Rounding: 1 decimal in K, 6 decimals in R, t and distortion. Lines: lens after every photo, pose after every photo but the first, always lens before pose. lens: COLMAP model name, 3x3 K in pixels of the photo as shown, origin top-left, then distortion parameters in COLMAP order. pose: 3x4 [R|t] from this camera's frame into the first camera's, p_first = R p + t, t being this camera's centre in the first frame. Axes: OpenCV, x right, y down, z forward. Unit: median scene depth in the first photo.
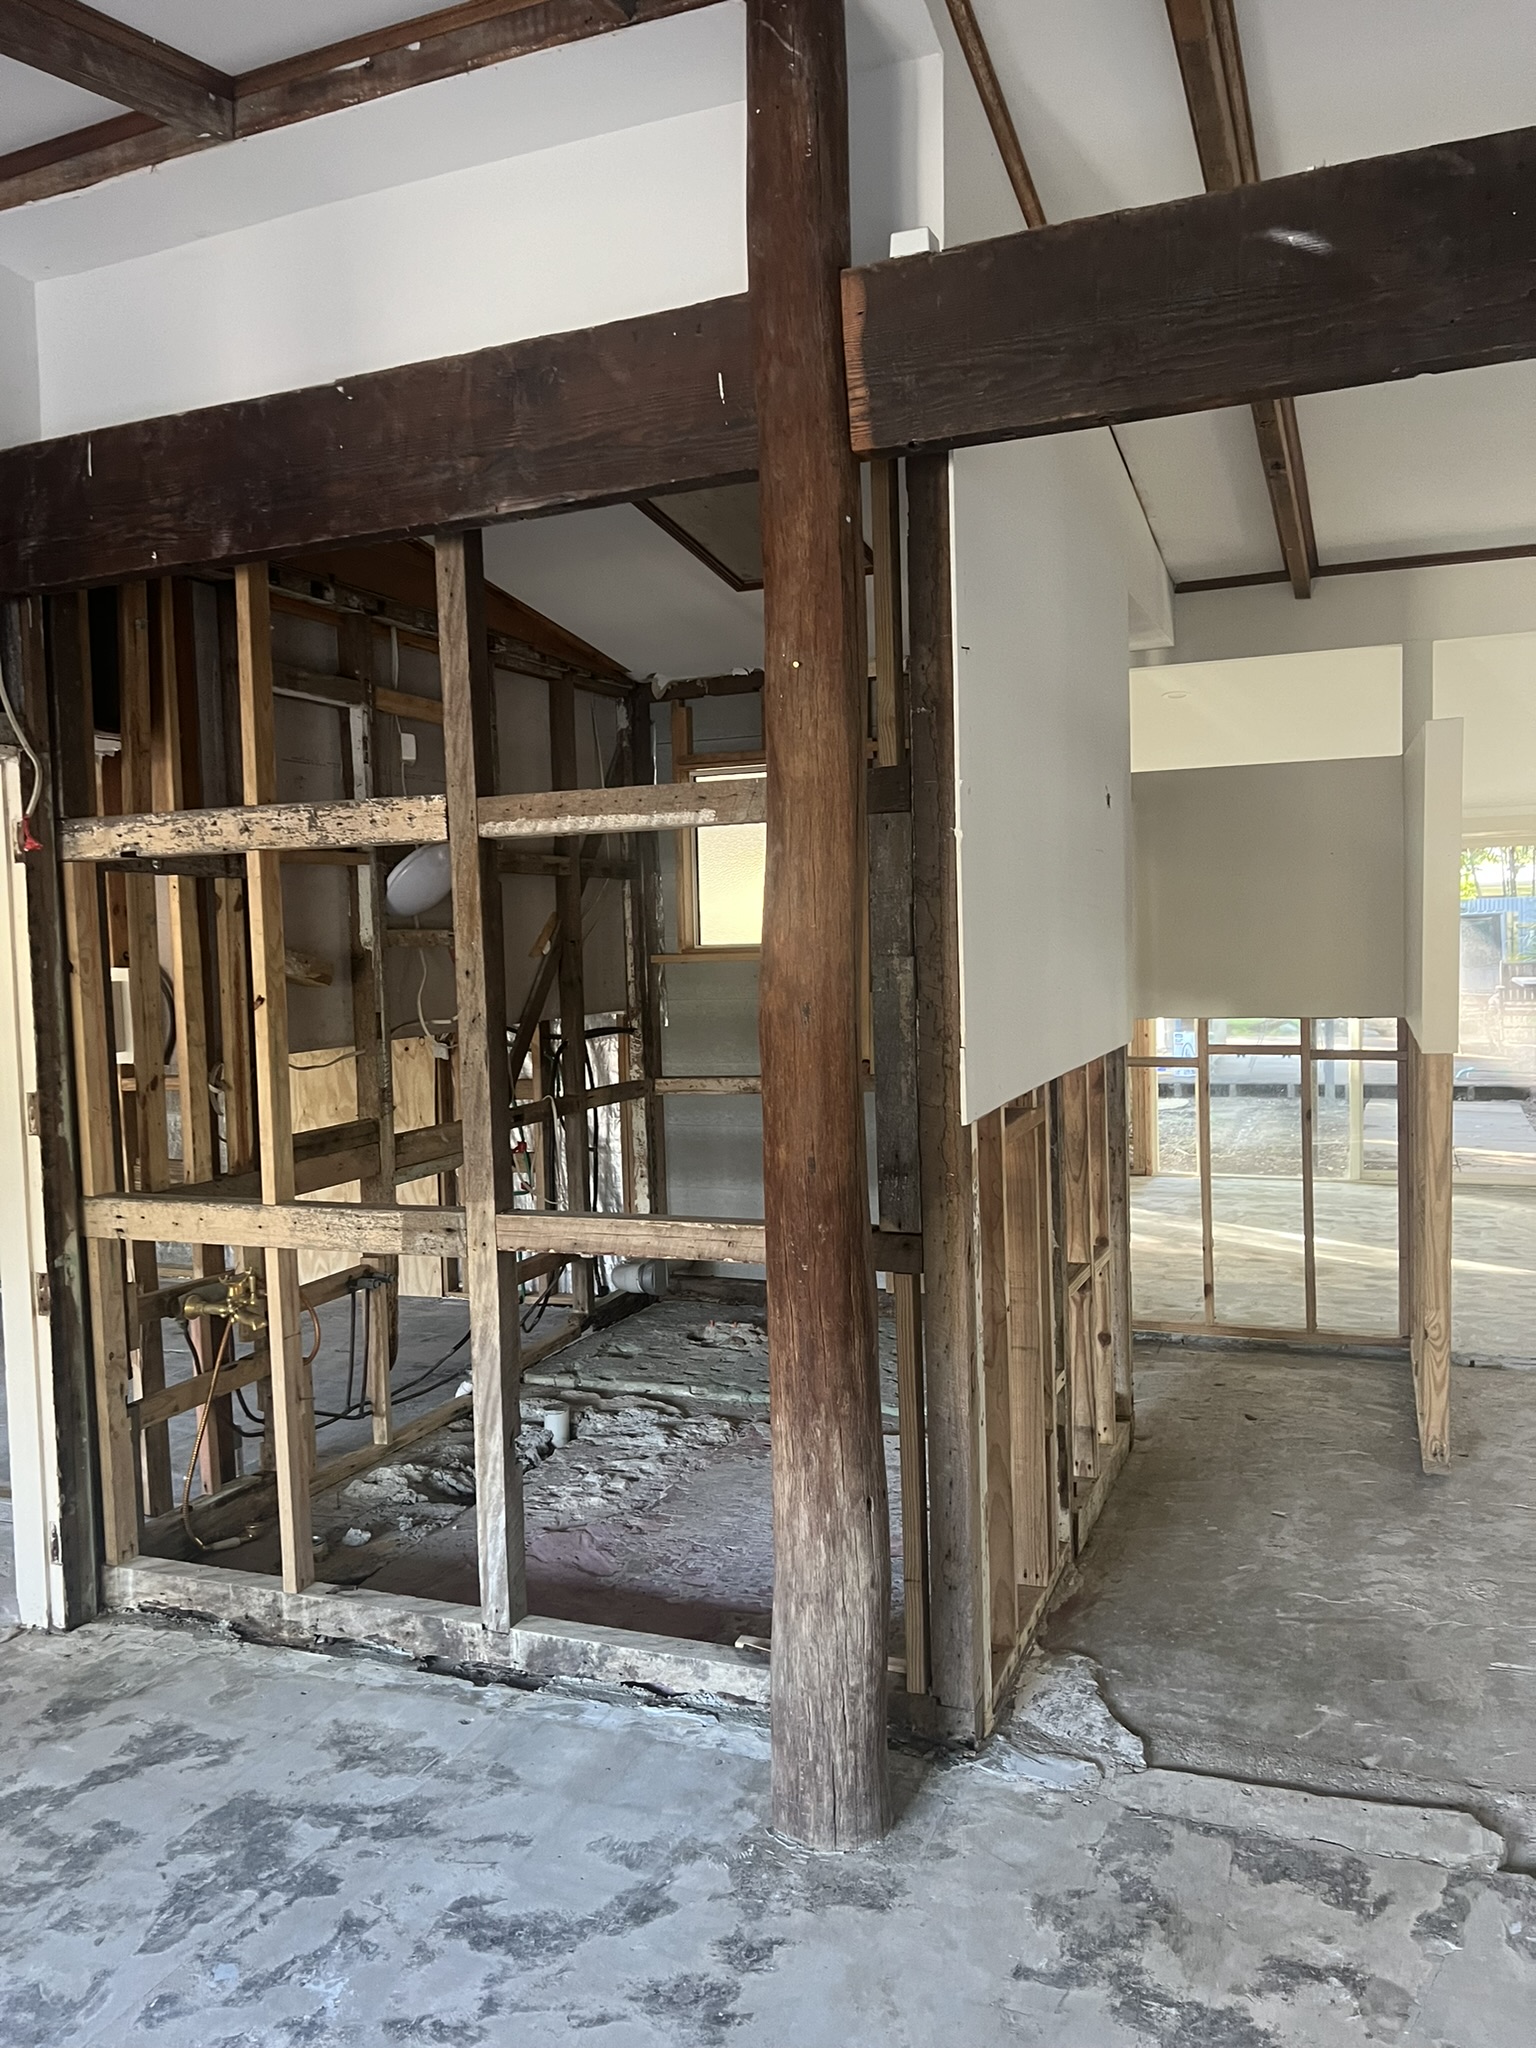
lens RADIAL K [[1537.5, 0, 762.9], [0, 1537.5, 1024.5], [0, 0, 1]] dist [0.029473, -0.015779]
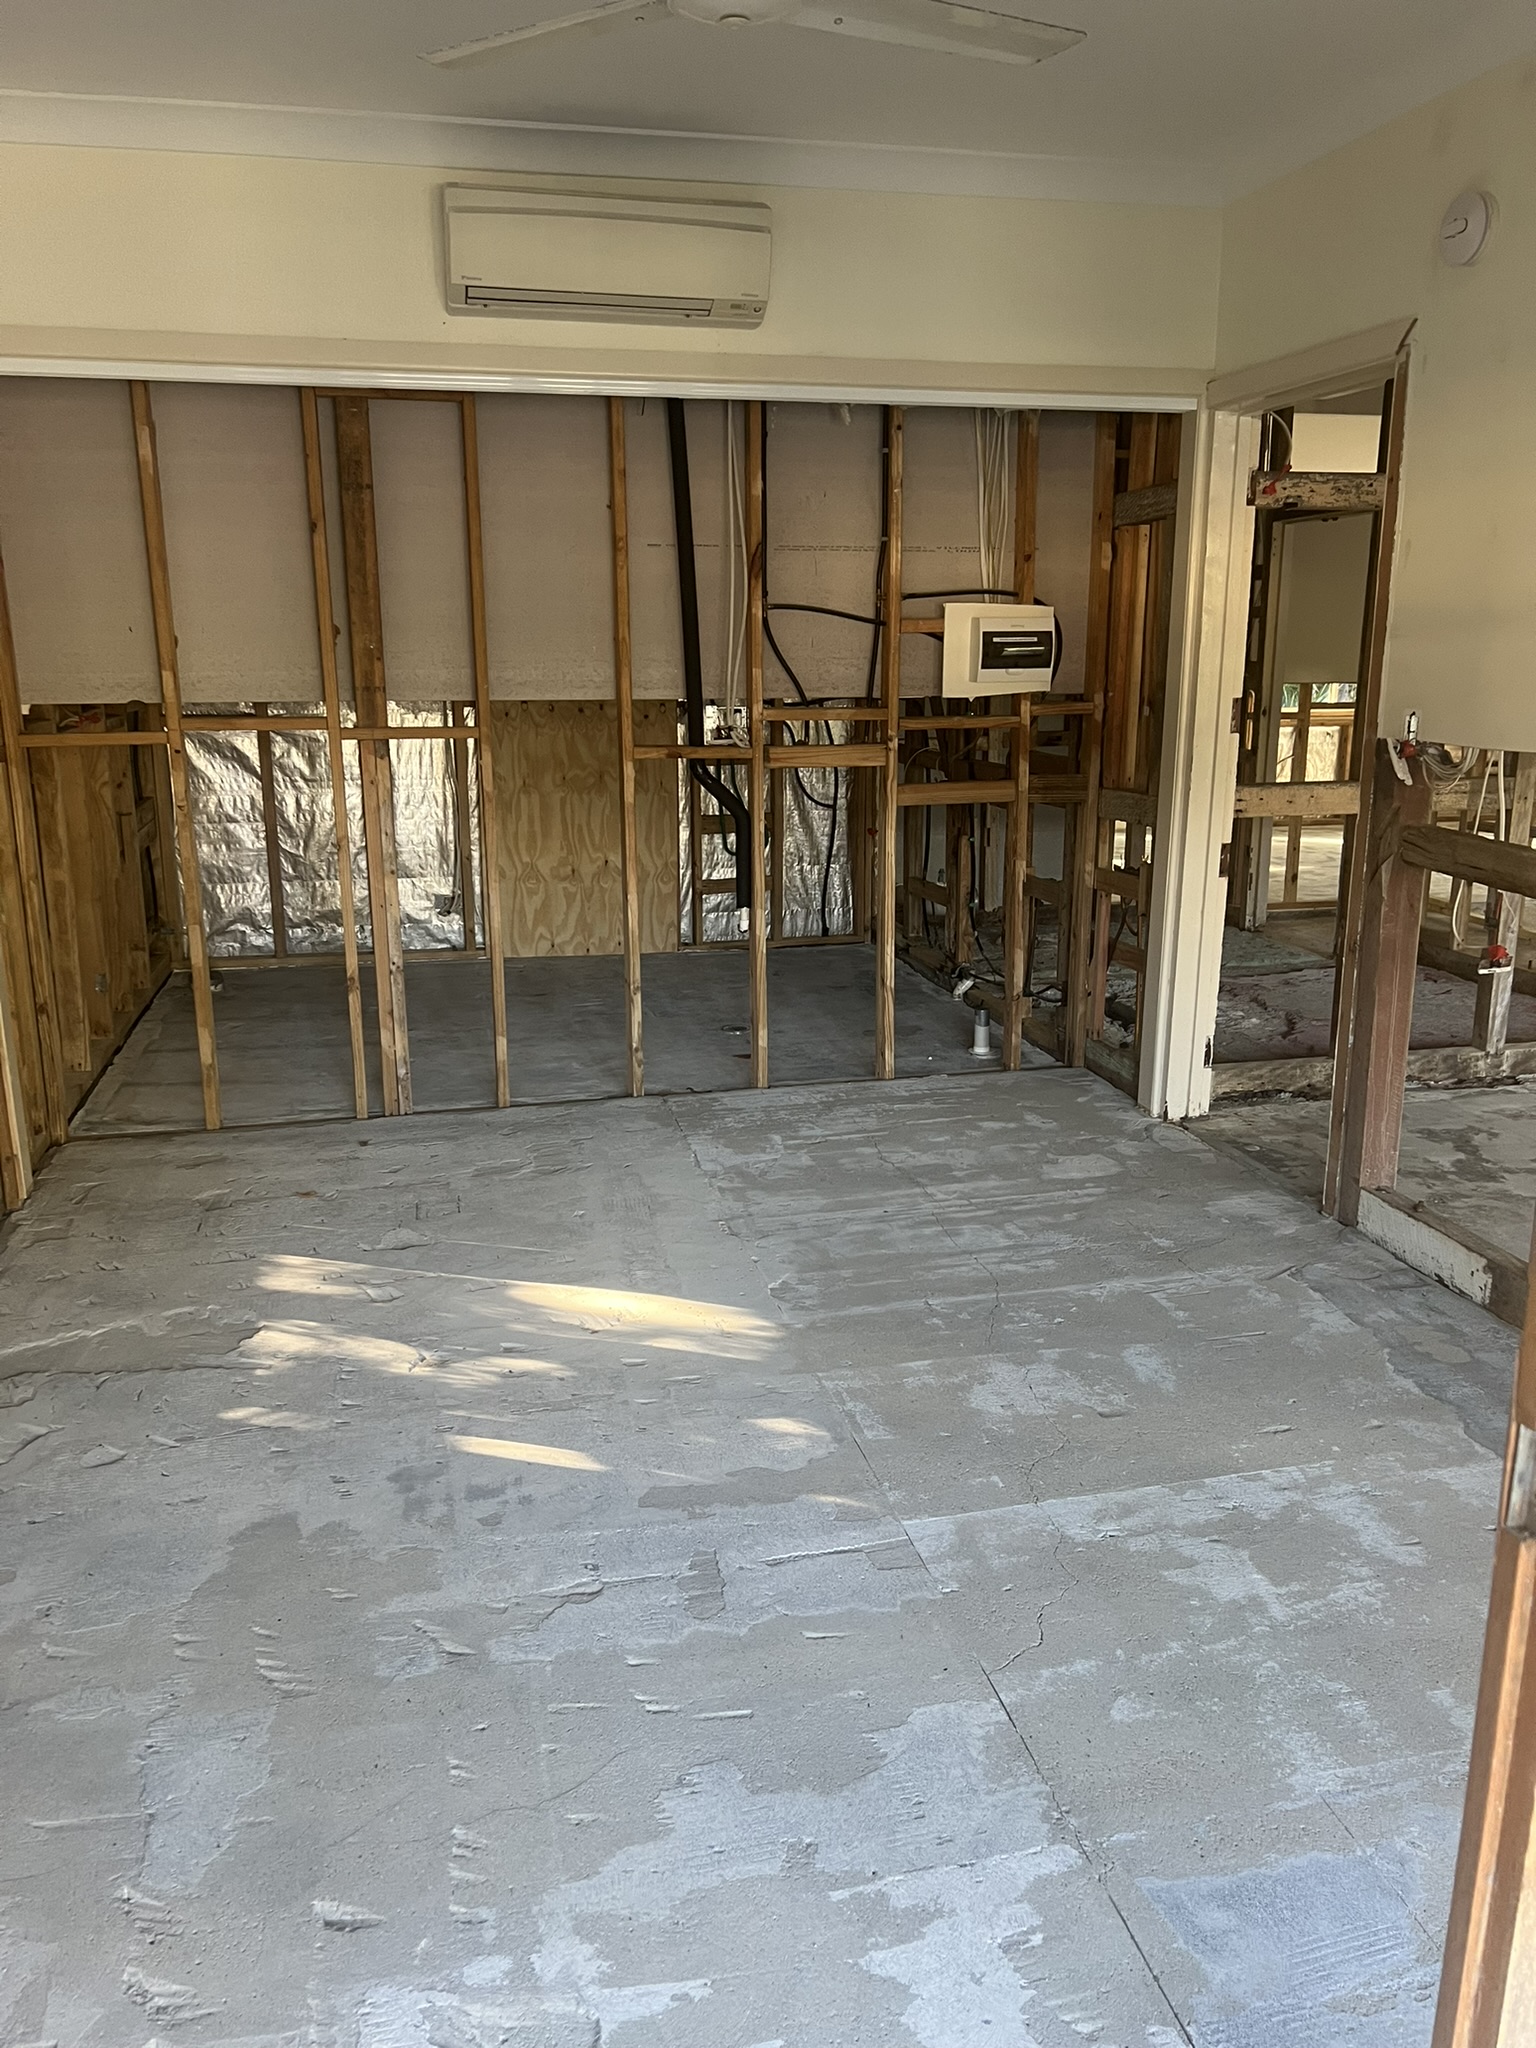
lens RADIAL K [[1537.5, 0, 770.9], [0, 1537.5, 1026.2], [0, 0, 1]] dist [0.029473, -0.015779]
pose [[0.822675, -0.116364, 0.556476, -1.551934], [0.018225, 0.983724, 0.178762, 0.076739], [-0.568220, -0.136921, 0.811406, 0.163639]]
